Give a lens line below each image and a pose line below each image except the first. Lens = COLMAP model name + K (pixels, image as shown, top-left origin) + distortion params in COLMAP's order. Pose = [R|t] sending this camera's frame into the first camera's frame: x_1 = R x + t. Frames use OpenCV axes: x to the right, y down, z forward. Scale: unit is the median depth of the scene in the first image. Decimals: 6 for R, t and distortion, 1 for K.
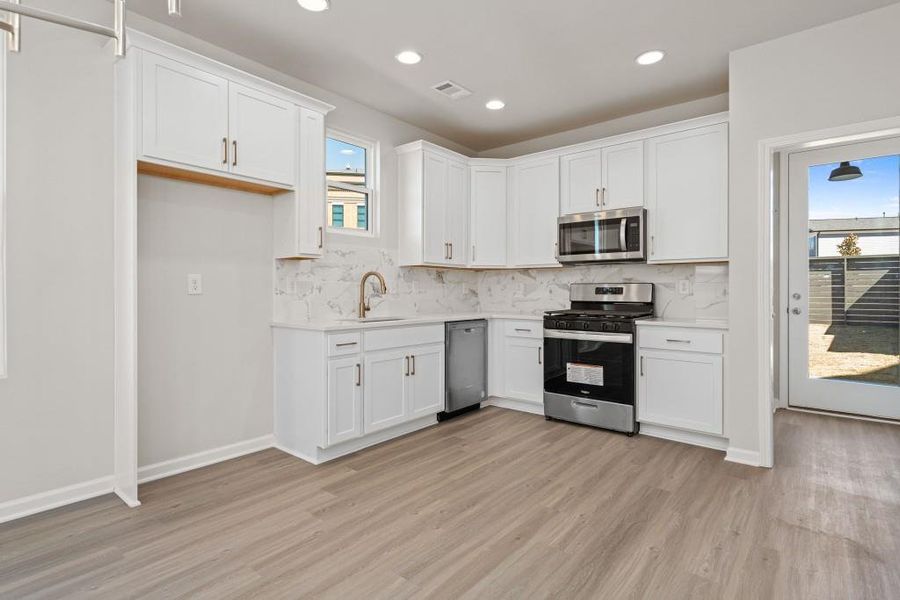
lens RADIAL K [[445.1, 0, 447.2], [0, 445.1, 291.1], [0, 0, 1]] dist [0.001334, 0.000242]
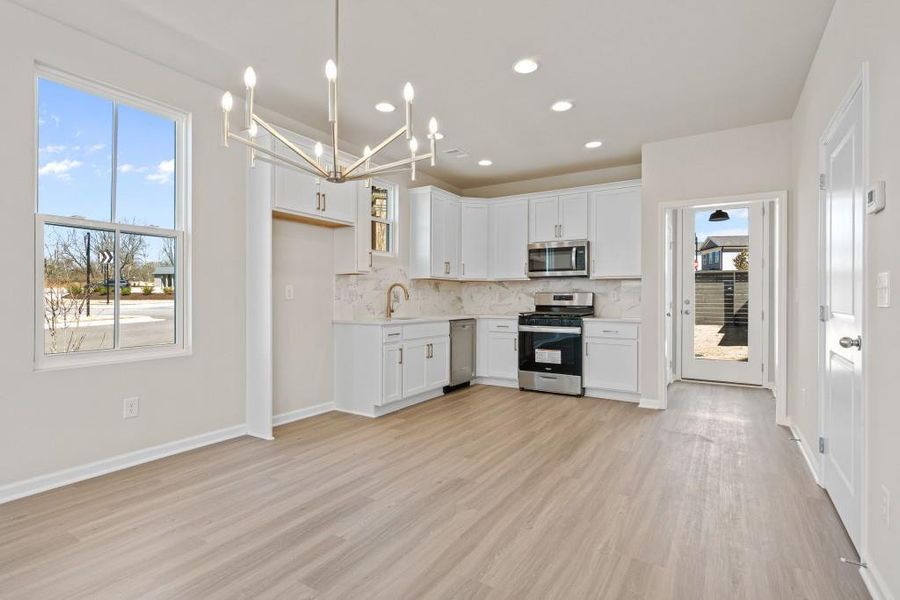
lens RADIAL K [[436.2, 0, 450.0], [0, 436.2, 300.0], [0, 0, 1]] dist [-0.001298, 0.000890]
pose [[0.991079, 0.001383, 0.133267, -0.188263], [-0.001984, 0.999988, 0.004374, 0.000918], [-0.133259, -0.004599, 0.991071, -0.340572]]
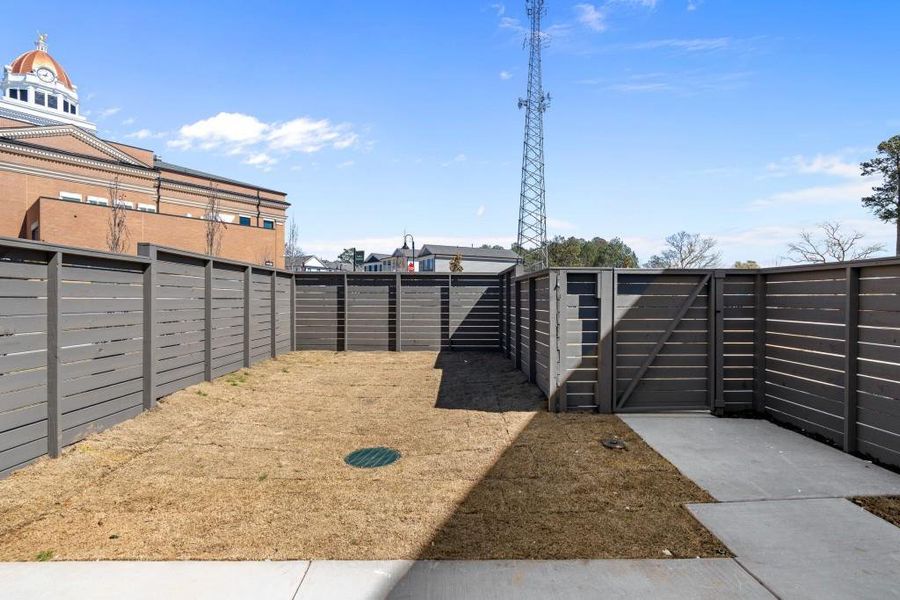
lens RADIAL K [[416.8, 0, 447.2], [0, 416.8, 310.8], [0, 0, 1]] dist [0.000745, 0.000341]
pose [[0.752997, -0.040188, 0.656795, 1.139455], [0.028336, 0.999188, 0.028651, -0.085966], [-0.657413, -0.002963, 0.753524, 1.262946]]
